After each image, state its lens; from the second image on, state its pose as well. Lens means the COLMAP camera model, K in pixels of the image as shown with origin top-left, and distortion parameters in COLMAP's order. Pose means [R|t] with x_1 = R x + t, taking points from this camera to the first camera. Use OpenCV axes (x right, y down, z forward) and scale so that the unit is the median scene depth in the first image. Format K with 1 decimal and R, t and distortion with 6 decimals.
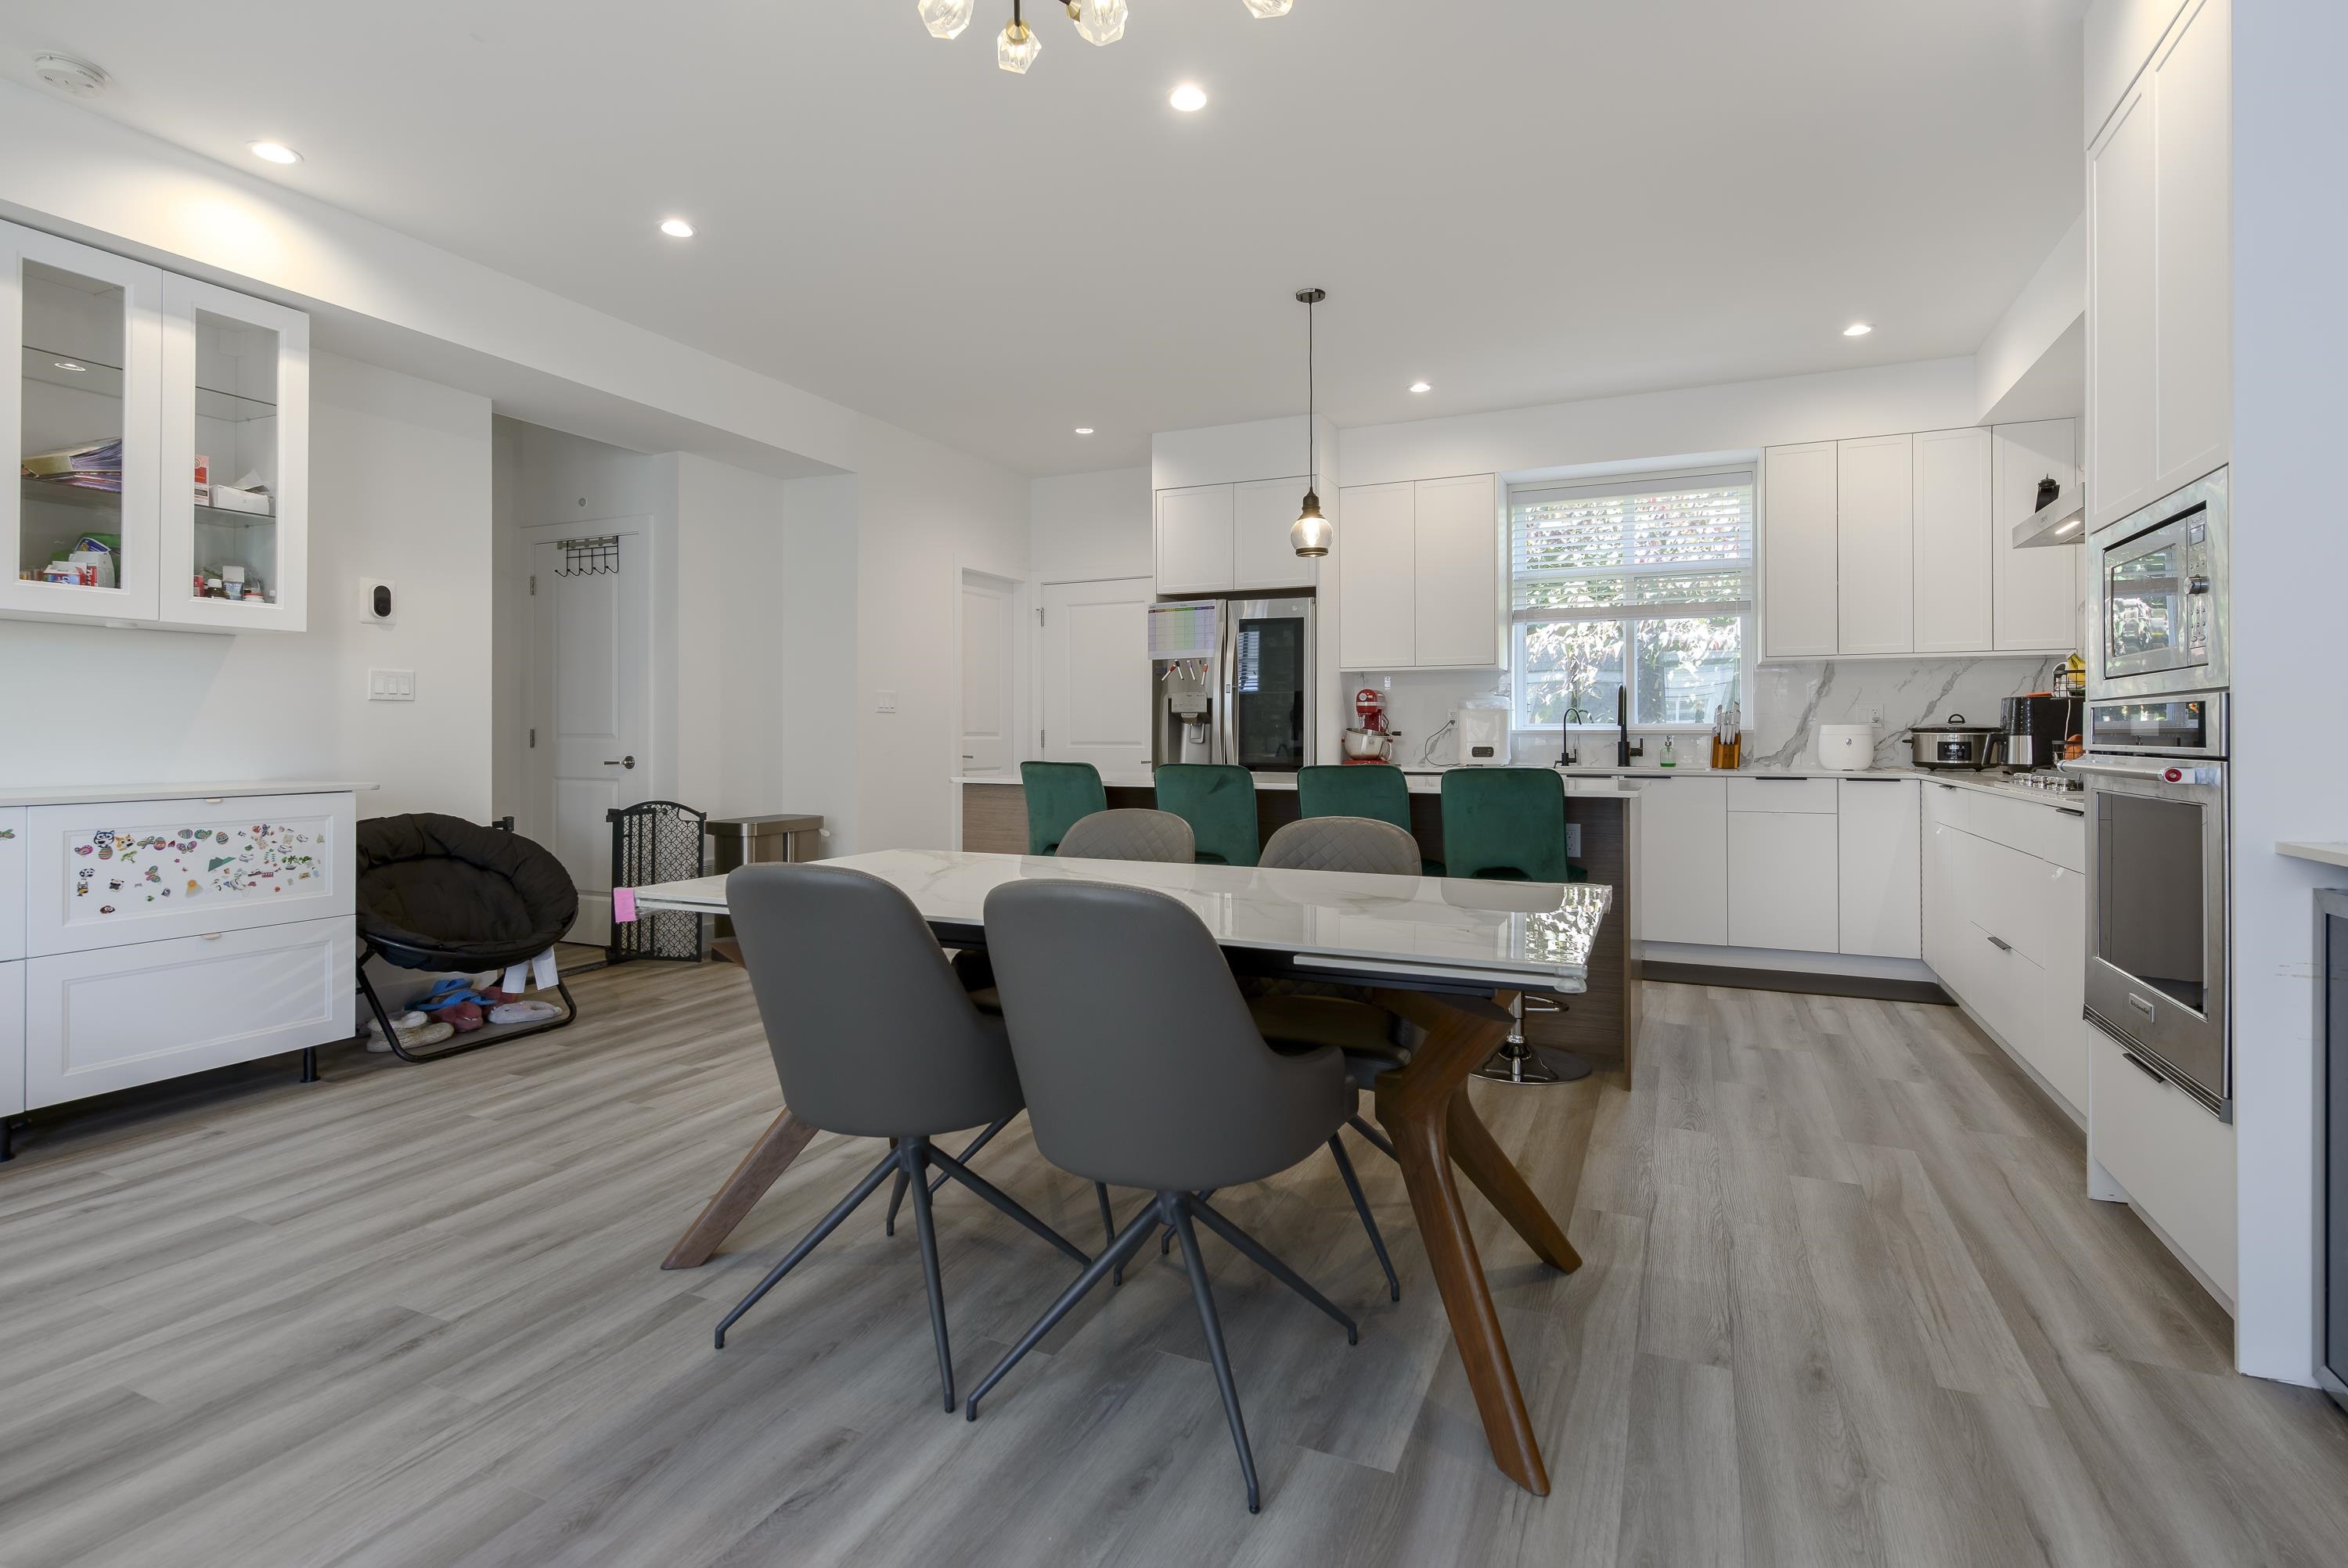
lens RADIAL K [[1109.4, 0, 1167.0], [0, 1109.4, 720.4], [0, 0, 1]] dist [-0.002541, -0.000259]
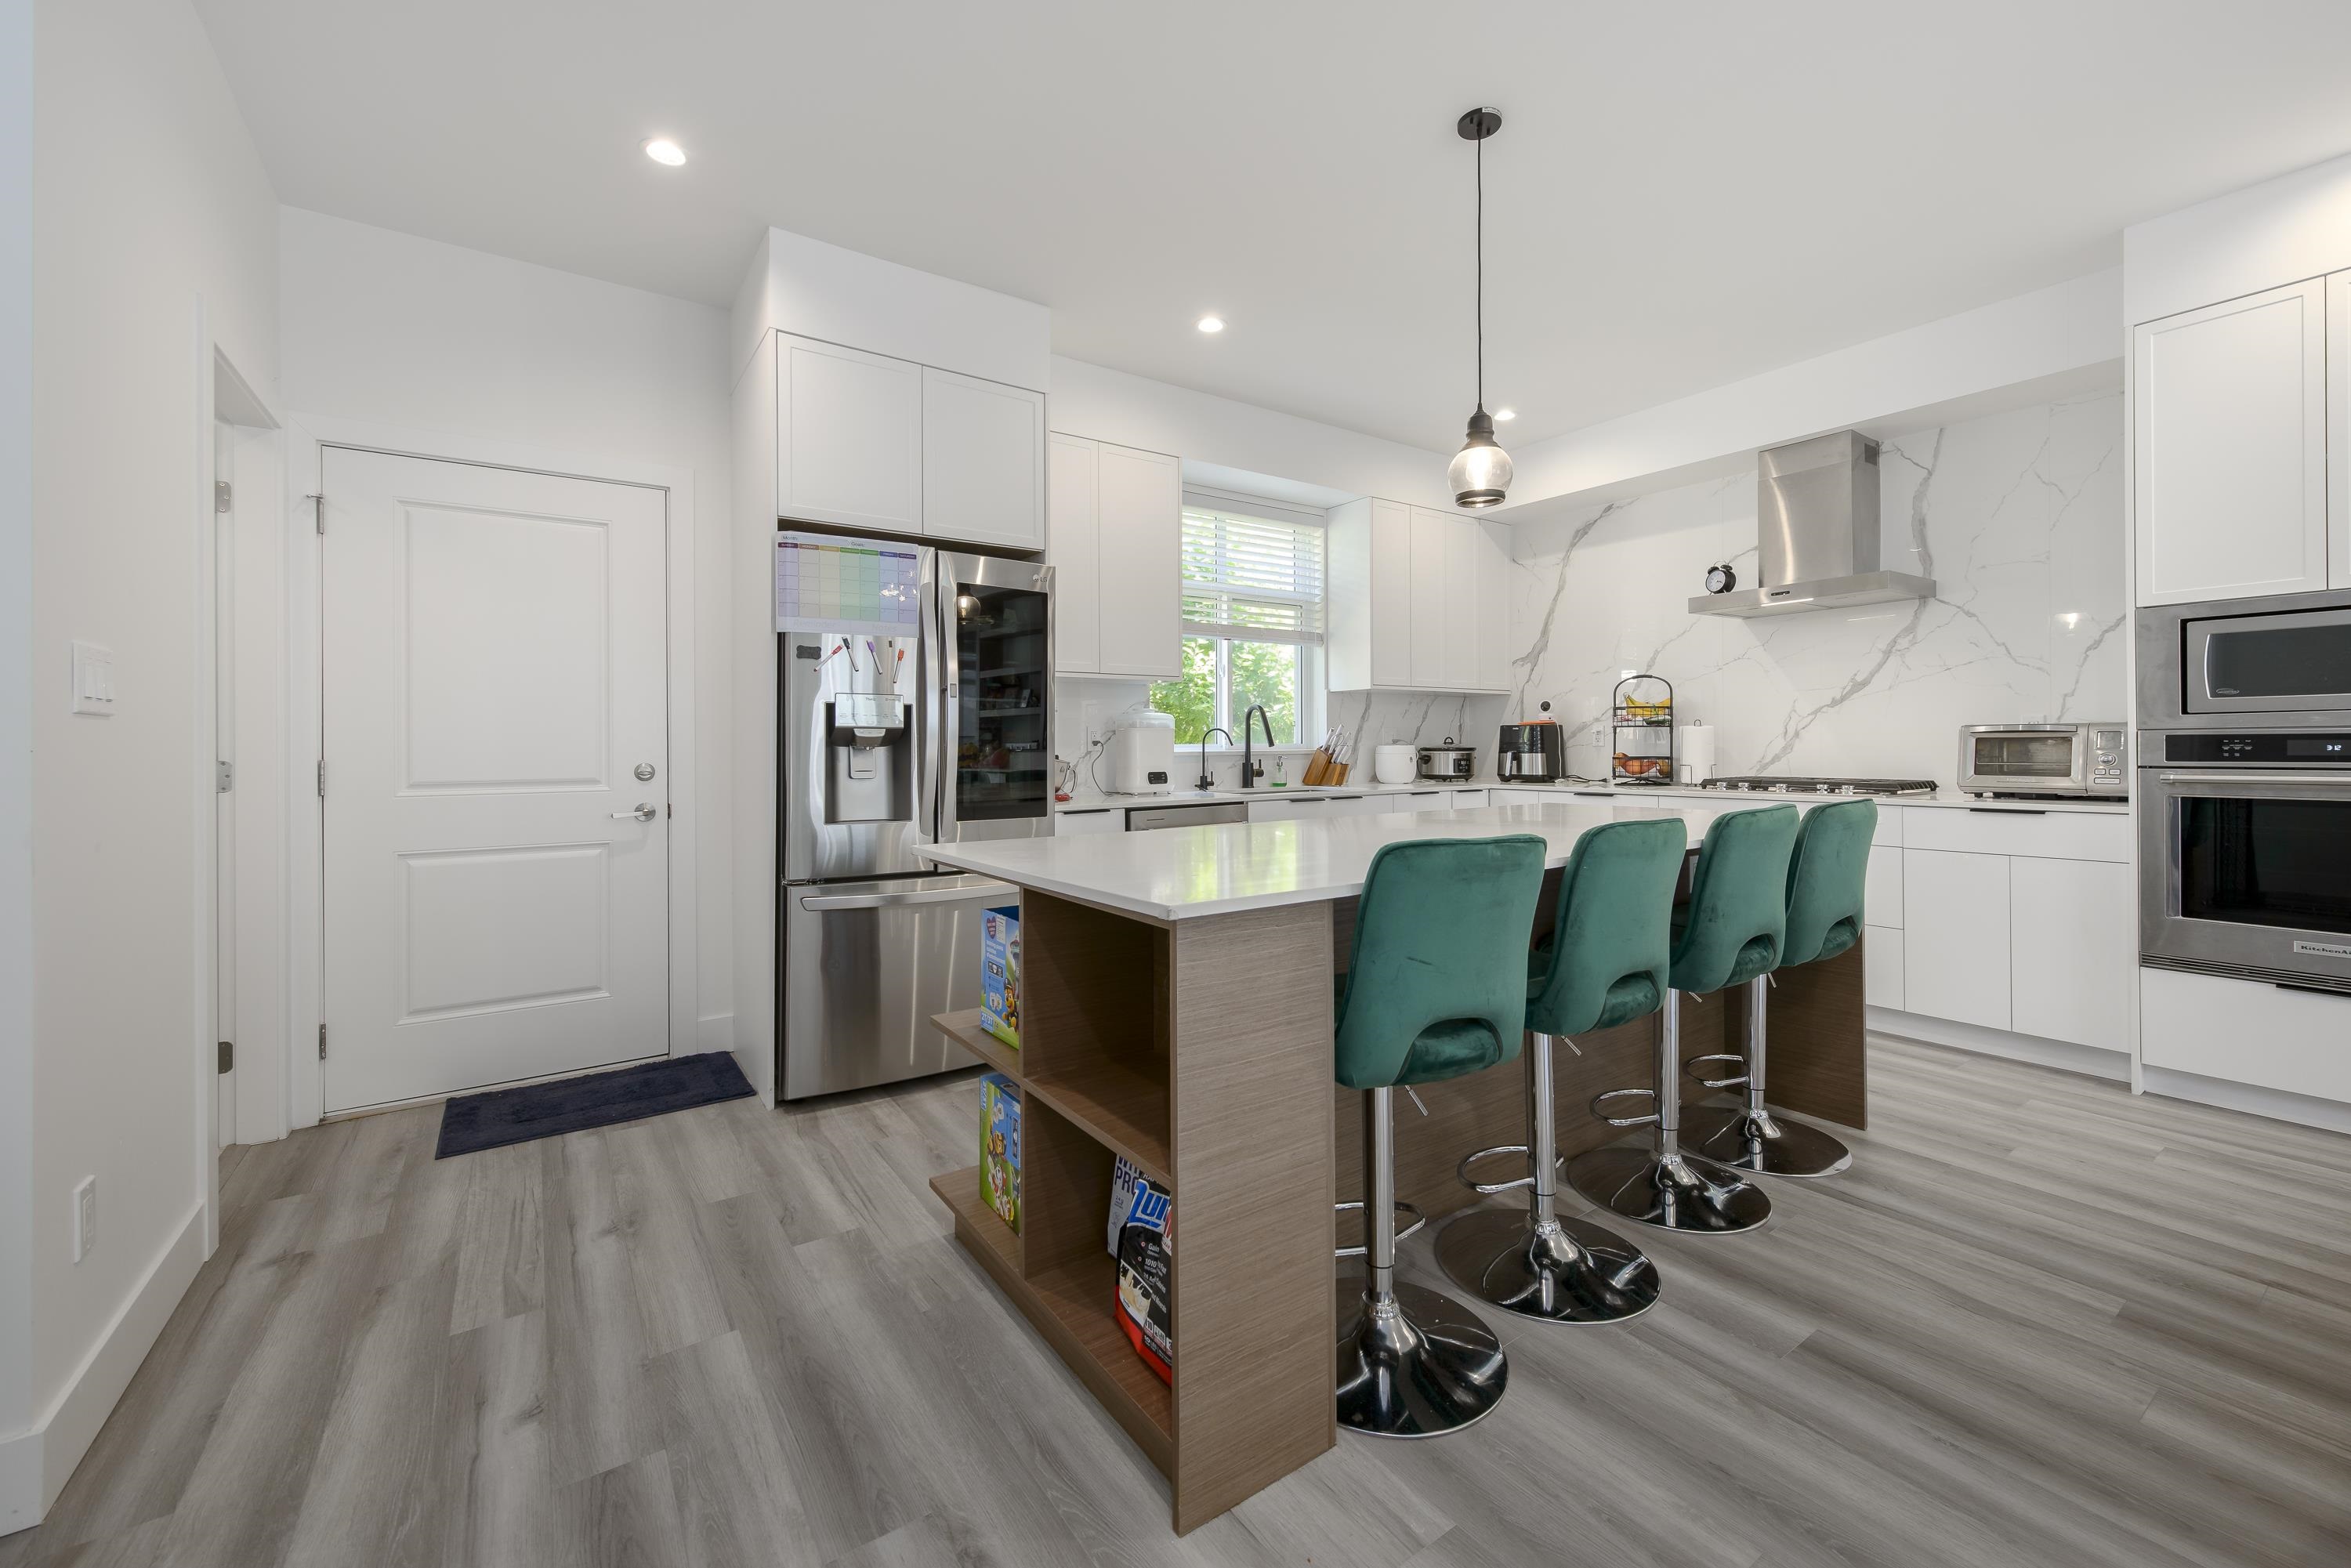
lens RADIAL K [[933.8, 0, 1174.5], [0, 933.8, 745.3], [0, 0, 1]] dist [0.005825, -0.000361]
pose [[0.506512, -0.003645, 0.862225, -0.360801], [-0.003321, 0.999975, 0.006179, -0.001390], [-0.862227, -0.005993, 0.506487, 0.675392]]
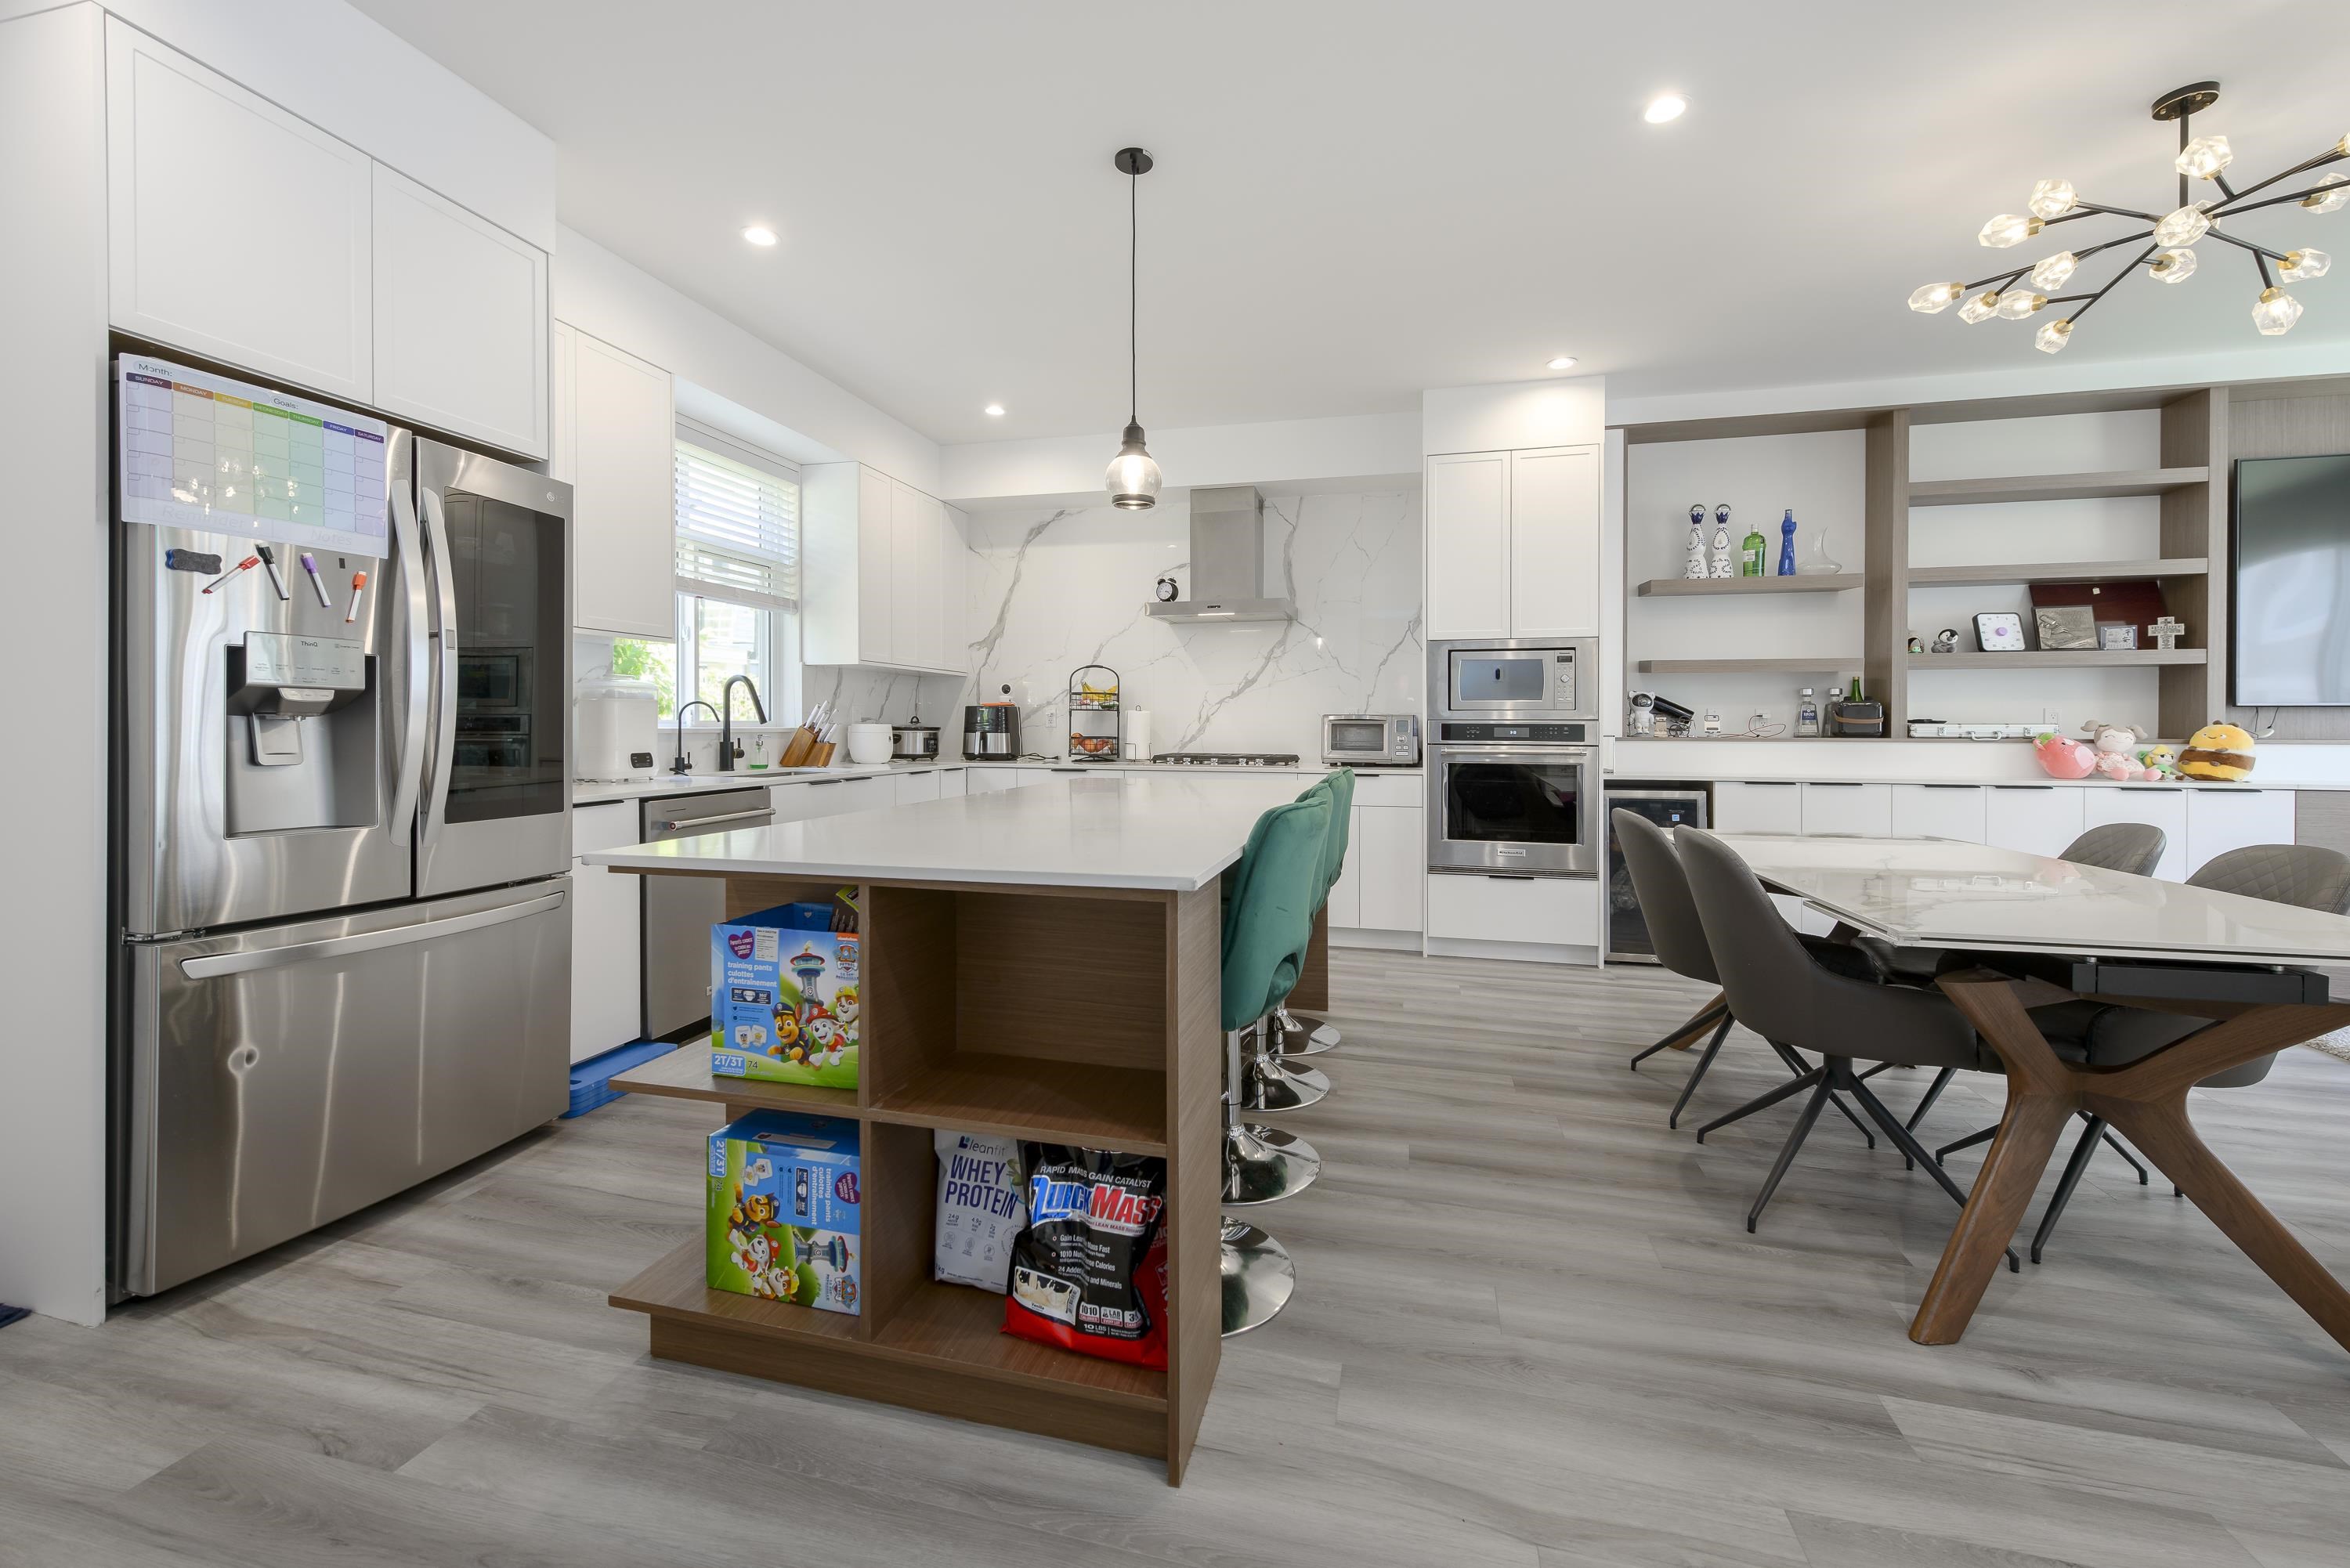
lens RADIAL K [[954.8, 0, 1171.6], [0, 954.8, 731.2], [0, 0, 1]] dist [0.001181, -0.000231]
pose [[-0.181766, -0.007064, 0.983316, -0.401007], [-0.017338, 0.999842, 0.003978, 0.001971], [-0.983189, -0.016326, -0.181860, 0.846916]]
